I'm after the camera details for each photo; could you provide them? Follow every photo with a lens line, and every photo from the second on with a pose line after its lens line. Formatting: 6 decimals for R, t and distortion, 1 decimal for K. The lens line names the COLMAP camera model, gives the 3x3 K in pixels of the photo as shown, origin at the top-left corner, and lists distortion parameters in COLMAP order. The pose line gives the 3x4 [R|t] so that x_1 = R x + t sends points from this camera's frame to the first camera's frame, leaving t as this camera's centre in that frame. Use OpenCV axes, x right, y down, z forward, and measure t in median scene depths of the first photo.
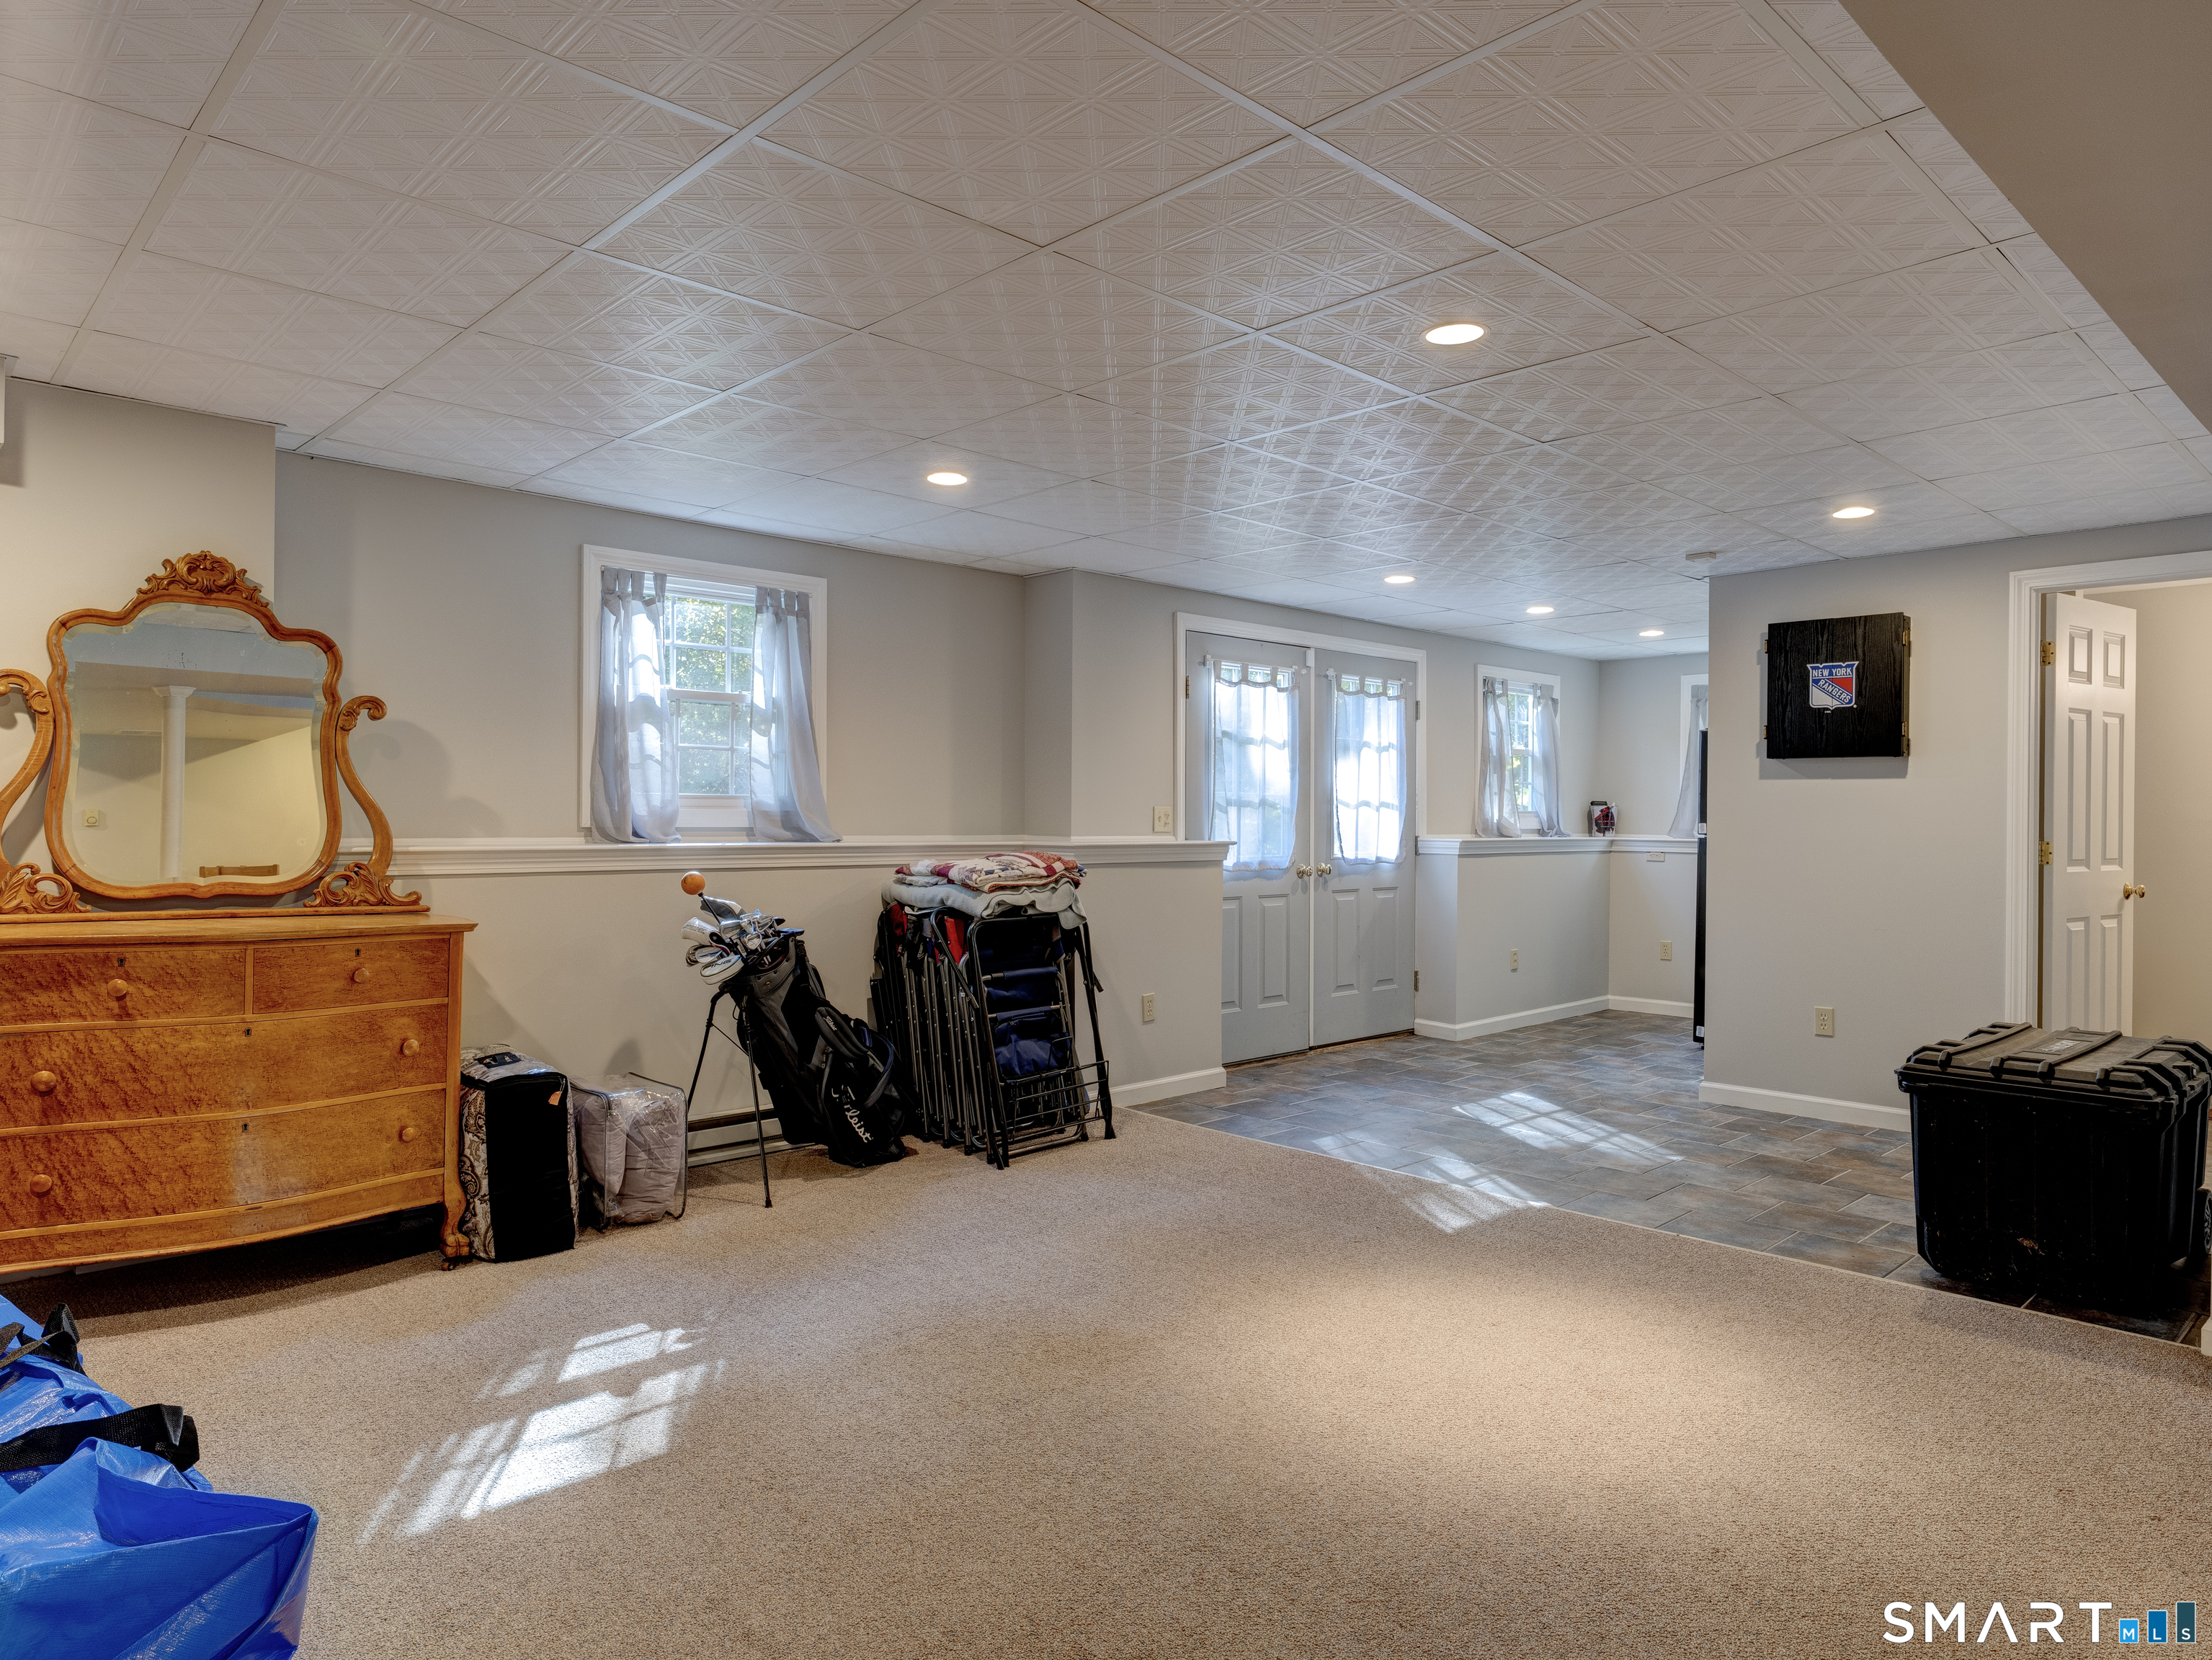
lens RADIAL K [[1367.8, 0, 1108.8], [0, 1367.8, 820.8], [0, 0, 1]] dist [-0.001459, 0.000796]
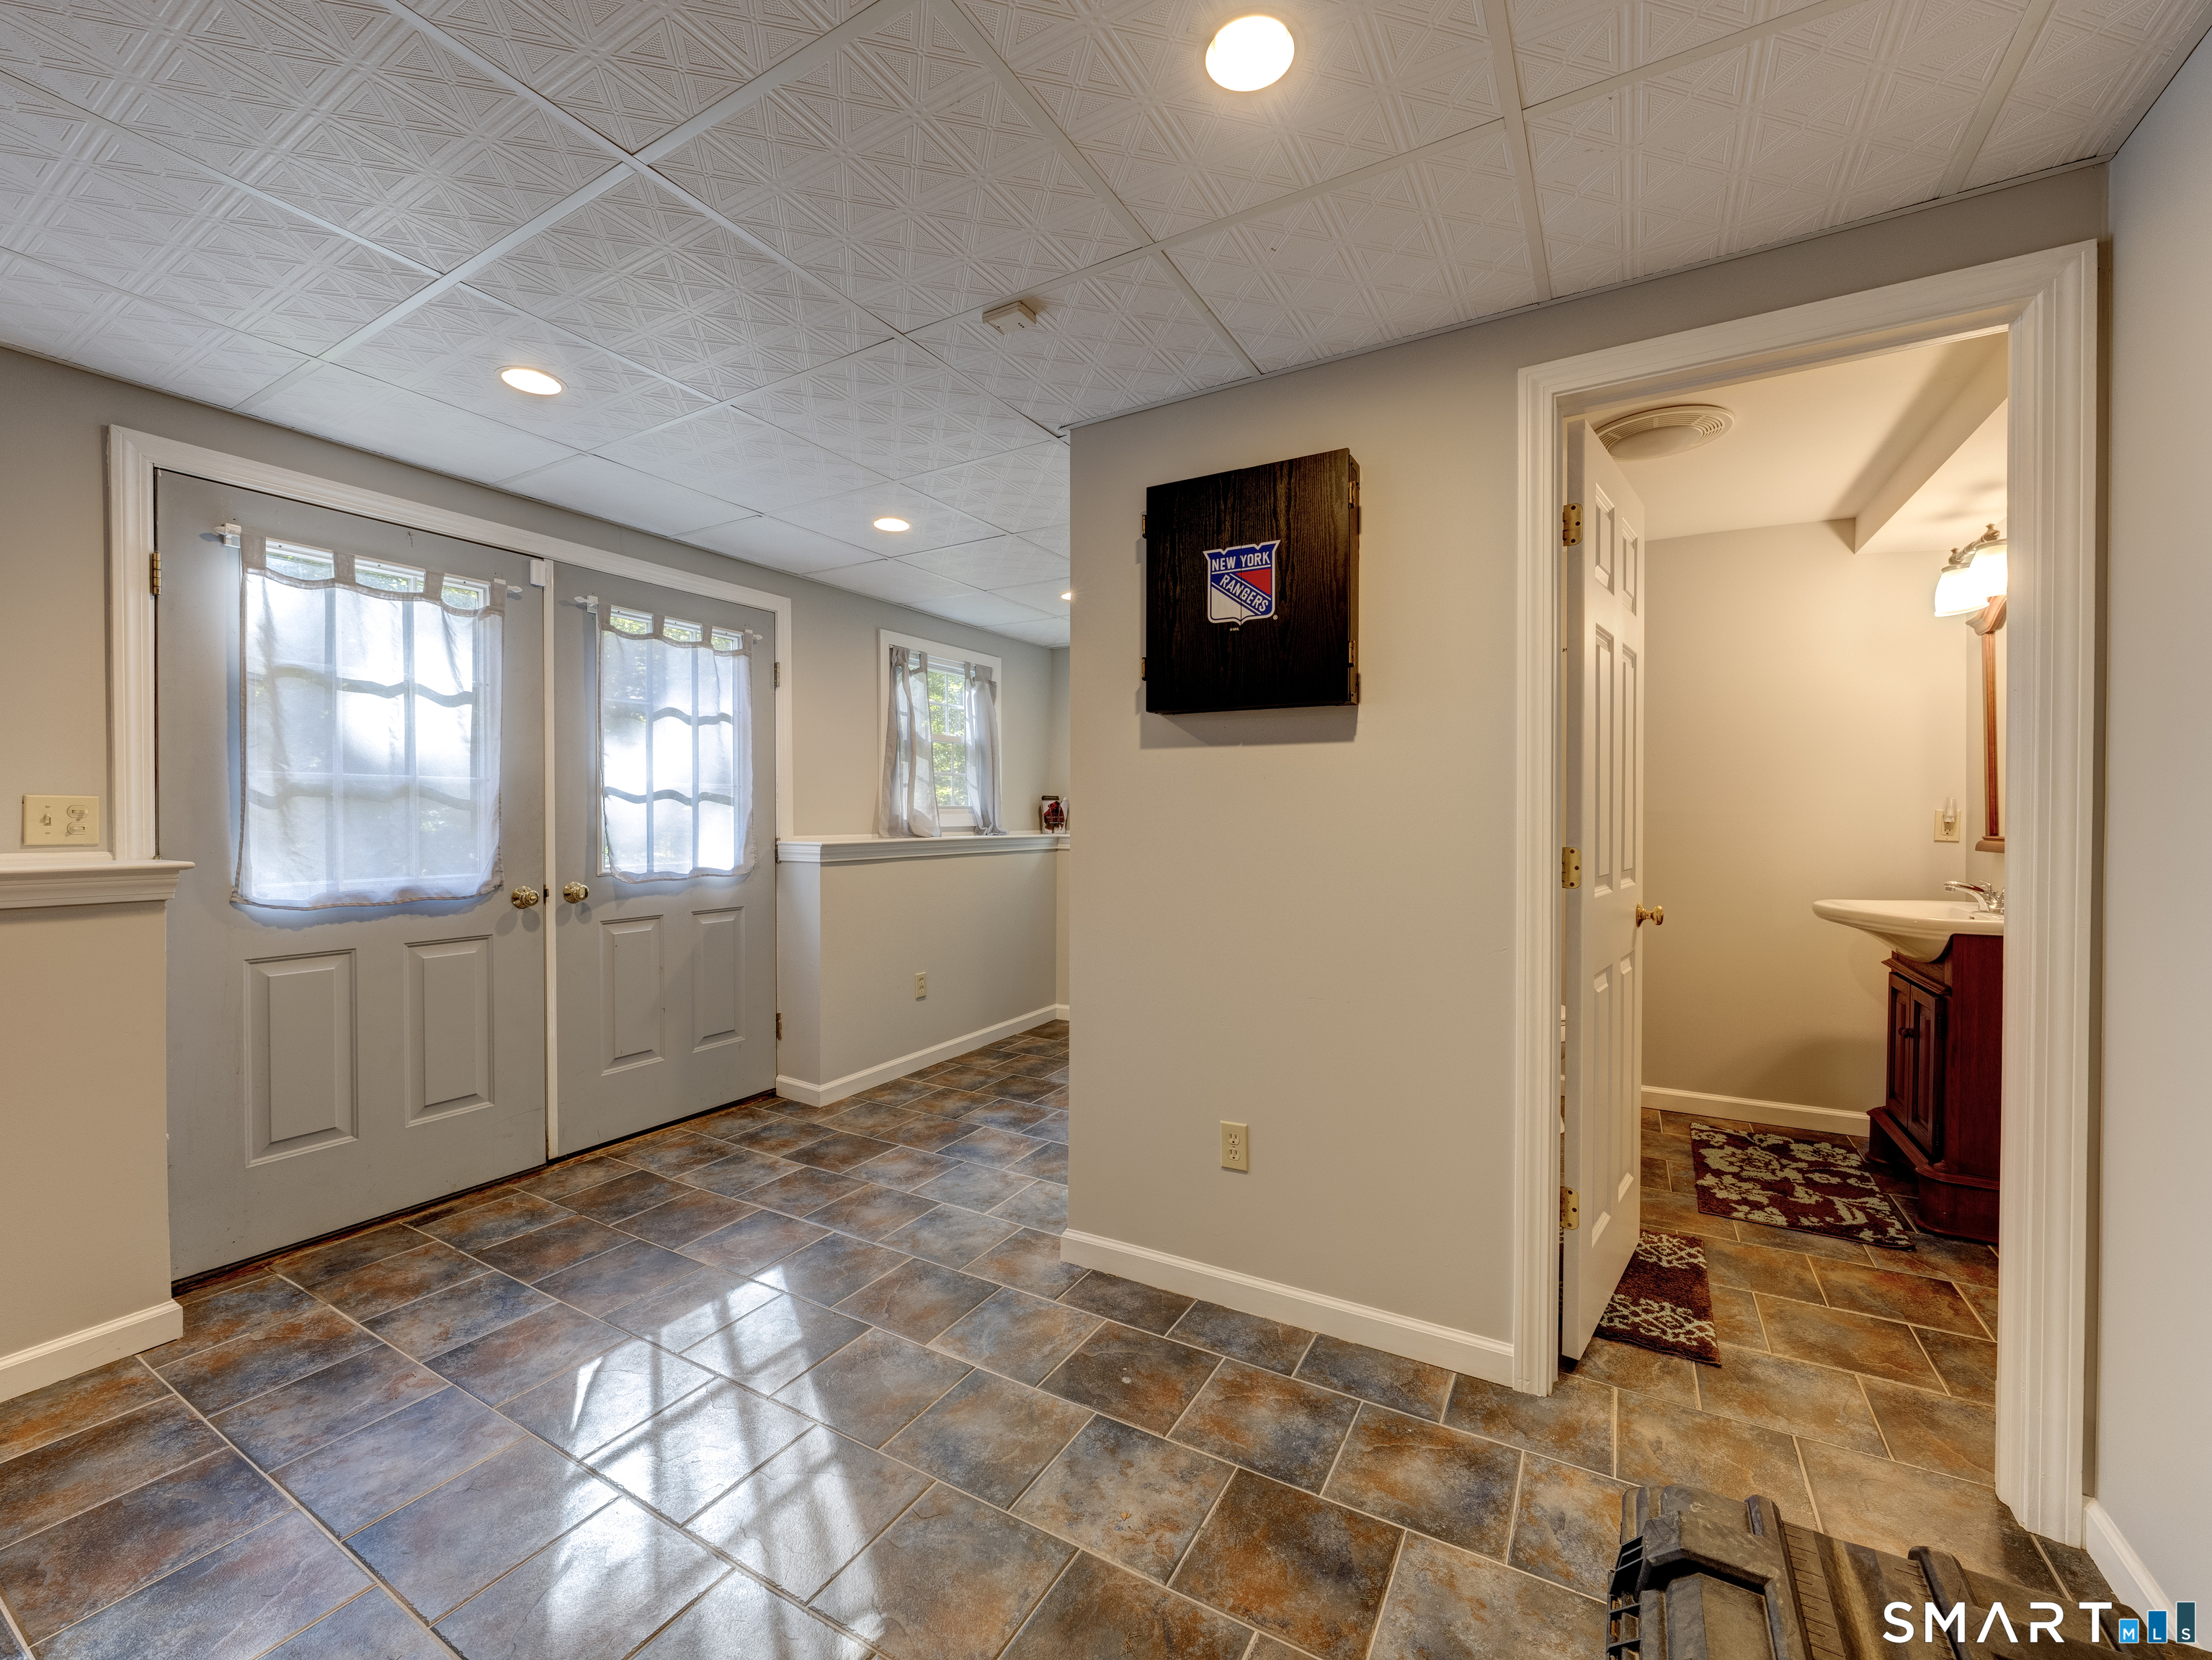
lens RADIAL K [[881.7, 0, 1109.4], [0, 881.7, 821.4], [0, 0, 1]] dist [-0.009113, 0.000988]
pose [[0.960162, -0.008714, 0.279308, 0.280588], [0.007470, 0.999957, 0.005516, 0.000282], [-0.279344, -0.003210, 0.960186, 0.496819]]
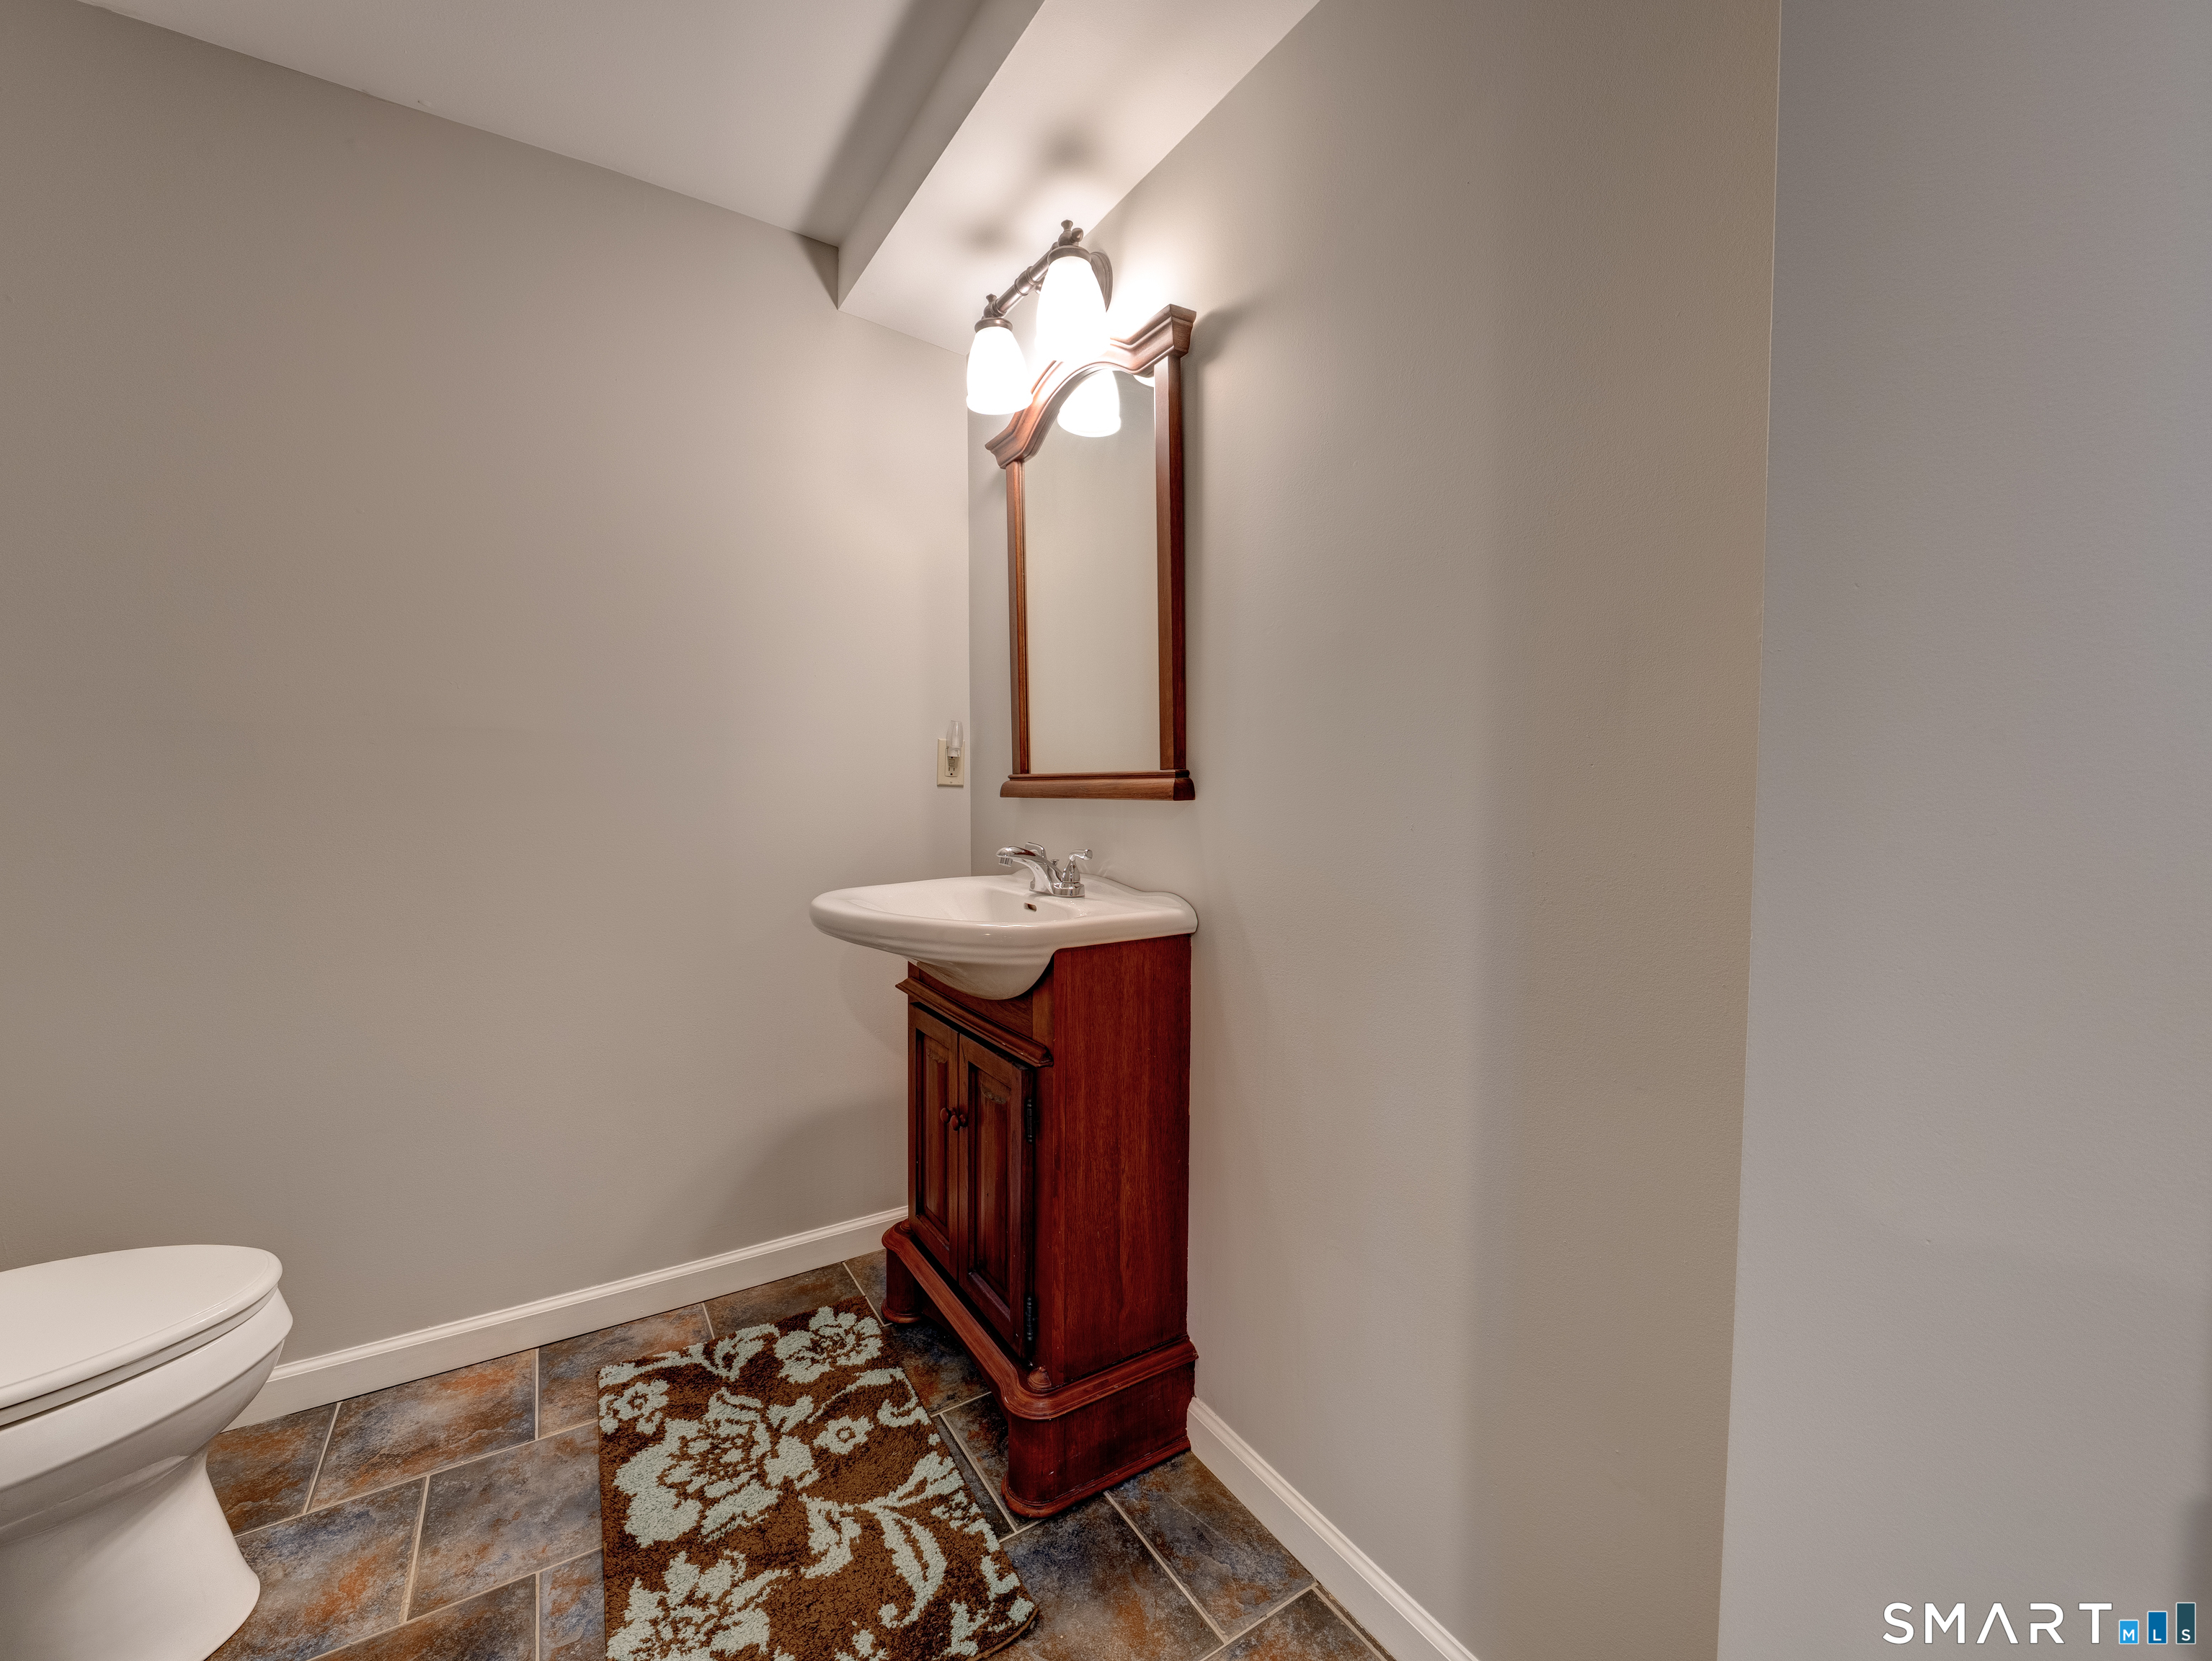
lens RADIAL K [[881.8, 0, 1106.0], [0, 881.8, 815.6], [0, 0, 1]] dist [-0.009113, 0.000988]
pose [[0.193884, -0.039578, 0.980226, 0.466686], [0.007878, 0.999216, 0.038786, 0.011353], [-0.980993, 0.000202, 0.194043, 0.646322]]
